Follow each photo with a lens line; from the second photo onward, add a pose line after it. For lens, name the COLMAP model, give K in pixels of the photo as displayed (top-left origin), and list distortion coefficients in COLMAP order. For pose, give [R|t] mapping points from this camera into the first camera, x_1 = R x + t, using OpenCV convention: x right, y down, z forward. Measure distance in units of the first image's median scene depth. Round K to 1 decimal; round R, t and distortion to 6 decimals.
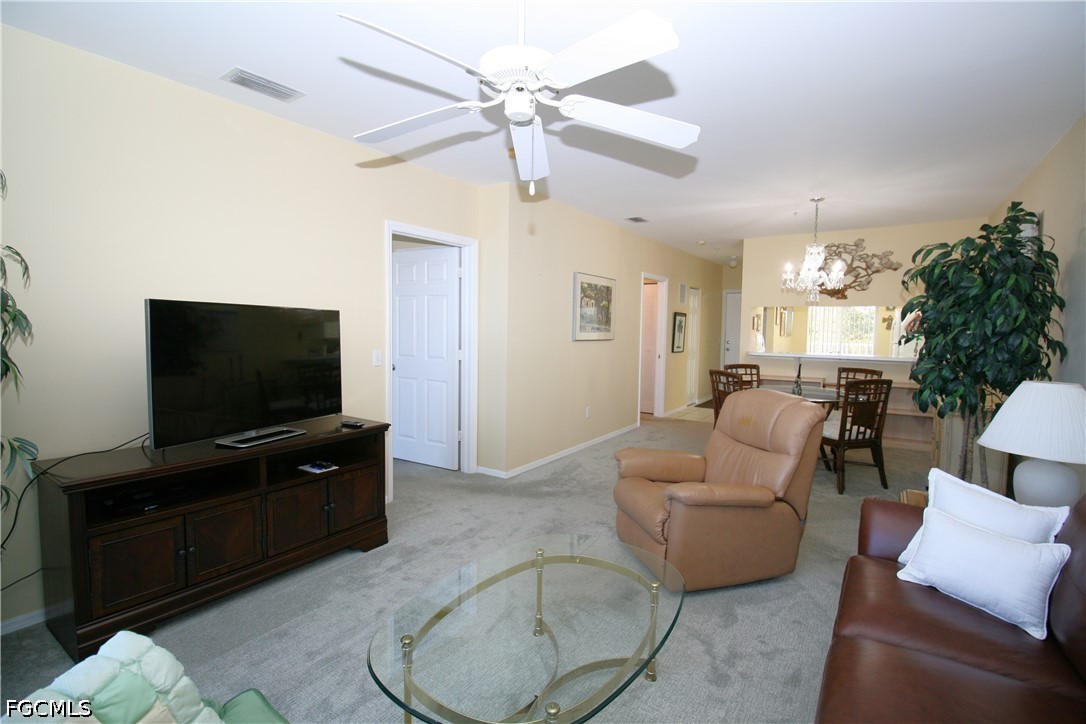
lens RADIAL K [[507.8, 0, 550.7], [0, 507.8, 358.2], [0, 0, 1]] dist [0.001911, -0.012240]
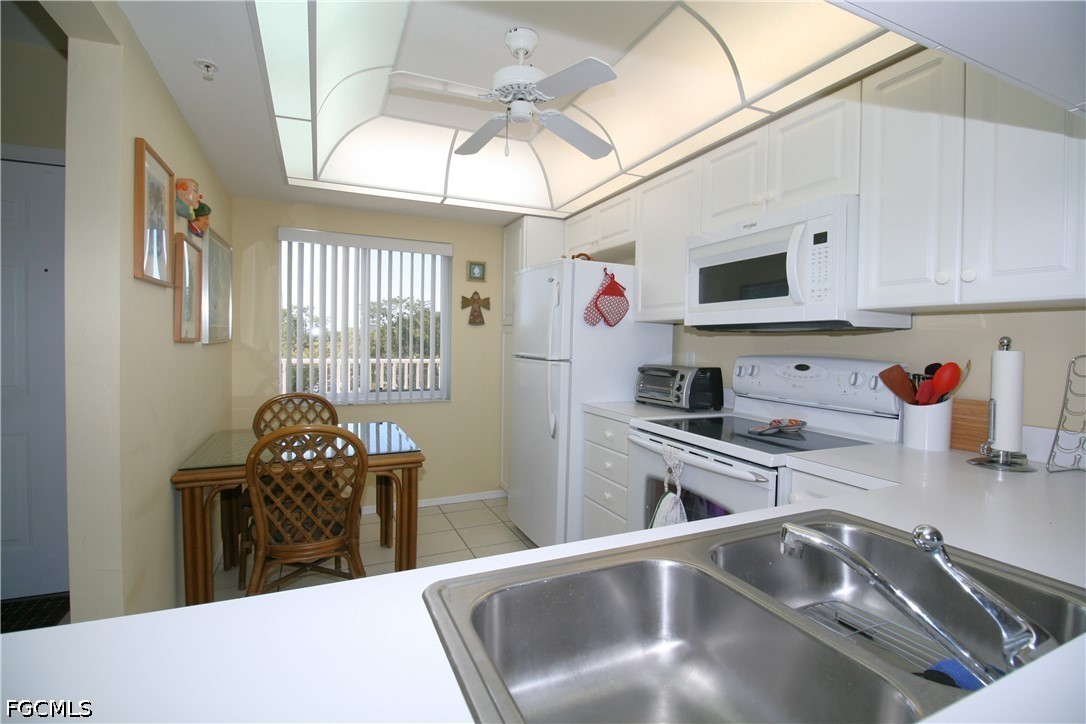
lens RADIAL K [[507.8, 0, 546.6], [0, 507.8, 352.3], [0, 0, 1]] dist [0.001911, -0.012240]
pose [[0.534260, -0.026007, 0.844920, 0.539598], [0.049474, 0.998775, -0.000540, -0.048081], [-0.843871, 0.042090, 0.534892, 1.146821]]
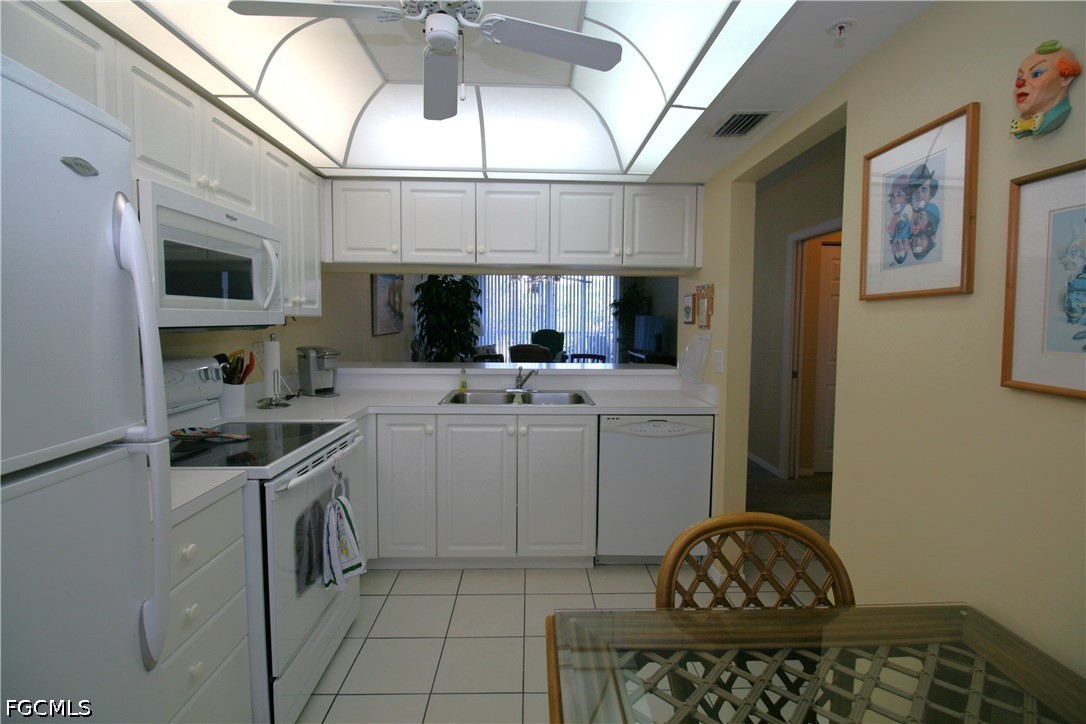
lens RADIAL K [[507.8, 0, 547.0], [0, 507.8, 351.4], [0, 0, 1]] dist [0.001911, -0.012240]
pose [[-0.818111, 0.014611, -0.574874, 0.923993], [-0.057365, 0.992617, 0.106865, -0.089564], [0.572191, 0.120406, -0.811233, 1.579666]]
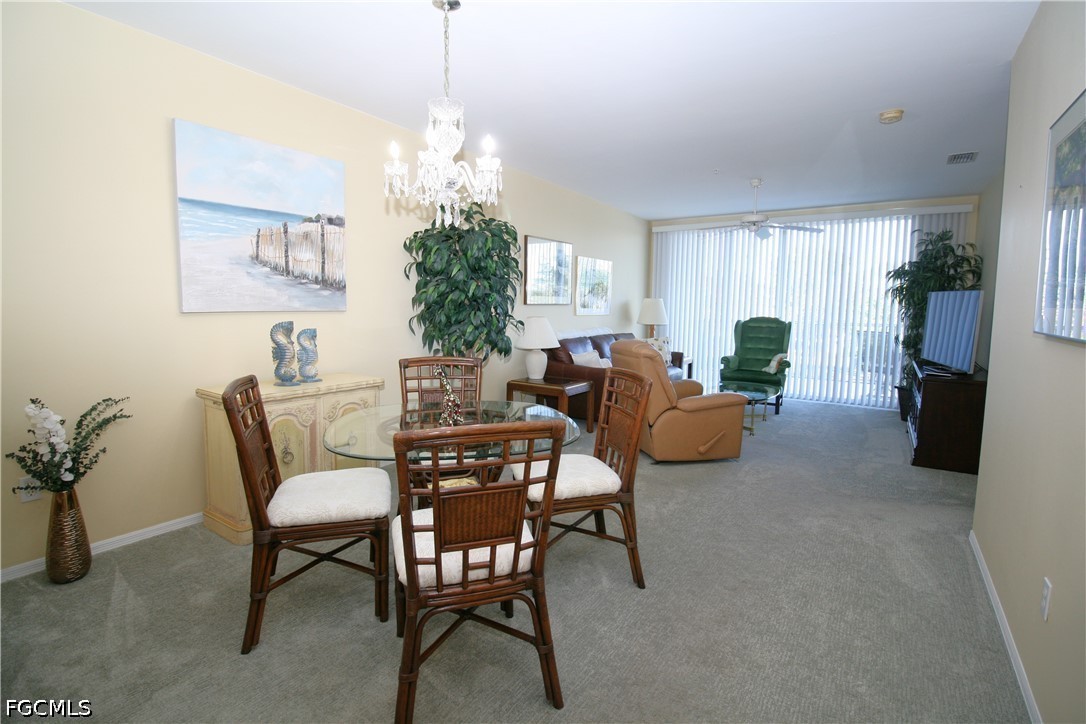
lens RADIAL K [[507.8, 0, 542.4], [0, 507.8, 353.5], [0, 0, 1]] dist [0.001911, -0.012240]
pose [[-0.999497, -0.030626, 0.008213, 0.346324], [-0.028911, 0.986594, 0.160611, -0.060281], [-0.013021, 0.160293, -0.986984, 1.225025]]
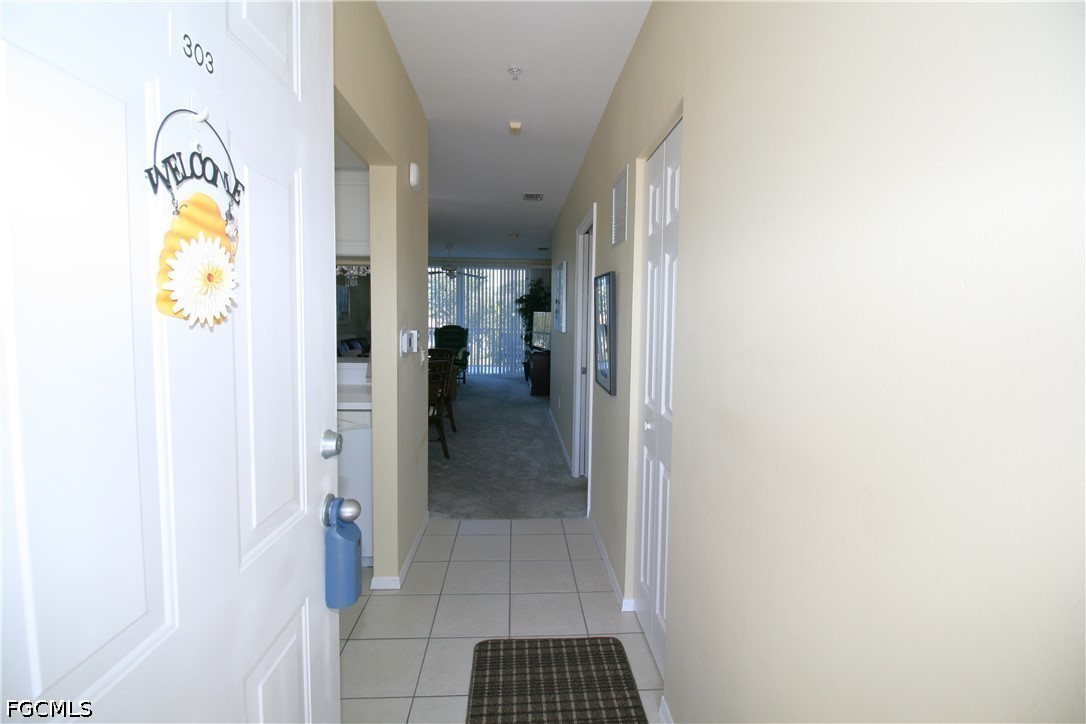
lens RADIAL K [[507.8, 0, 543.1], [0, 507.8, 366.1], [0, 0, 1]] dist [0.001911, -0.012240]
pose [[-0.802636, 0.027063, -0.595855, 0.679840], [-0.068266, 0.988238, 0.136841, -0.098392], [0.592550, 0.150510, -0.791348, 1.722807]]
